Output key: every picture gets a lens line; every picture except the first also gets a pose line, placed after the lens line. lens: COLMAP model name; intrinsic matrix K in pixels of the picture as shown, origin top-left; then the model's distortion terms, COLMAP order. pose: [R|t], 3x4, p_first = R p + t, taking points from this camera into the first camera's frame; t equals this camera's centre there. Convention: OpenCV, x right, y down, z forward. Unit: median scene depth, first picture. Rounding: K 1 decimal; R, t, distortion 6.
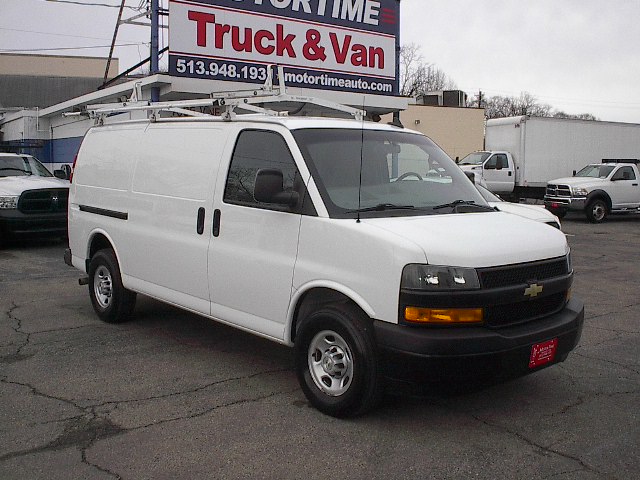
lens RADIAL K [[704.3, 0, 322.8], [0, 704.3, 235.0], [0, 0, 1]] dist [-0.111360, 0.000000]
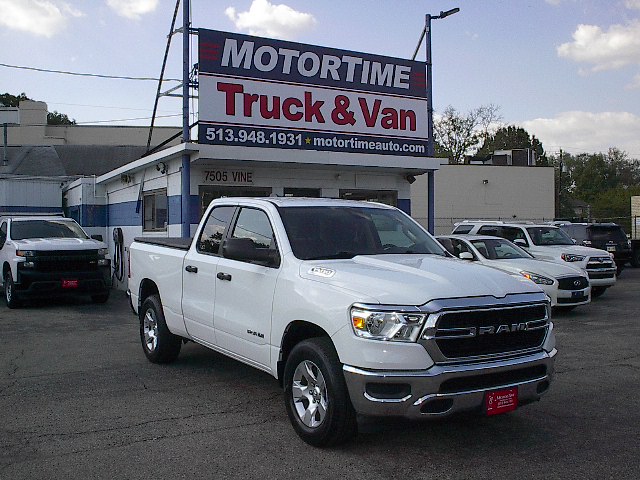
lens RADIAL K [[704.3, 0, 324.8], [0, 704.3, 238.4], [0, 0, 1]] dist [-0.111360, 0.000000]
pose [[0.991841, -0.013543, -0.126763, 0.091925], [0.002895, 0.996478, -0.083808, 0.006194], [0.127452, 0.082758, 0.988386, -0.021819]]
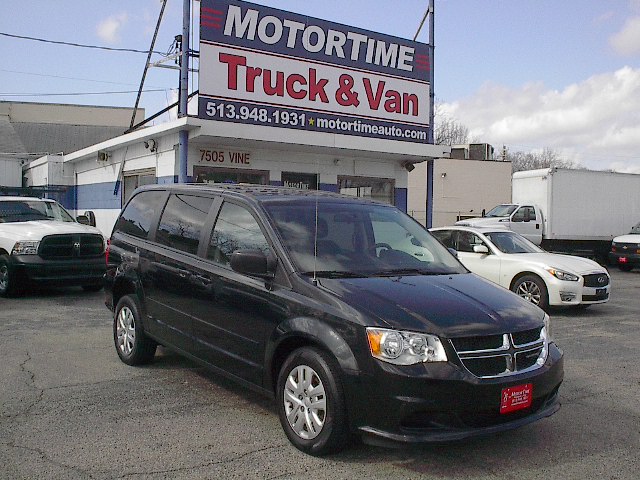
lens RADIAL K [[704.3, 0, 321.7], [0, 704.3, 237.7], [0, 0, 1]] dist [-0.111360, 0.000000]
pose [[0.999479, 0.009192, -0.030948, -0.016137], [-0.011432, 0.997266, -0.073000, 0.003639], [0.030192, 0.073316, 0.996852, 0.044766]]
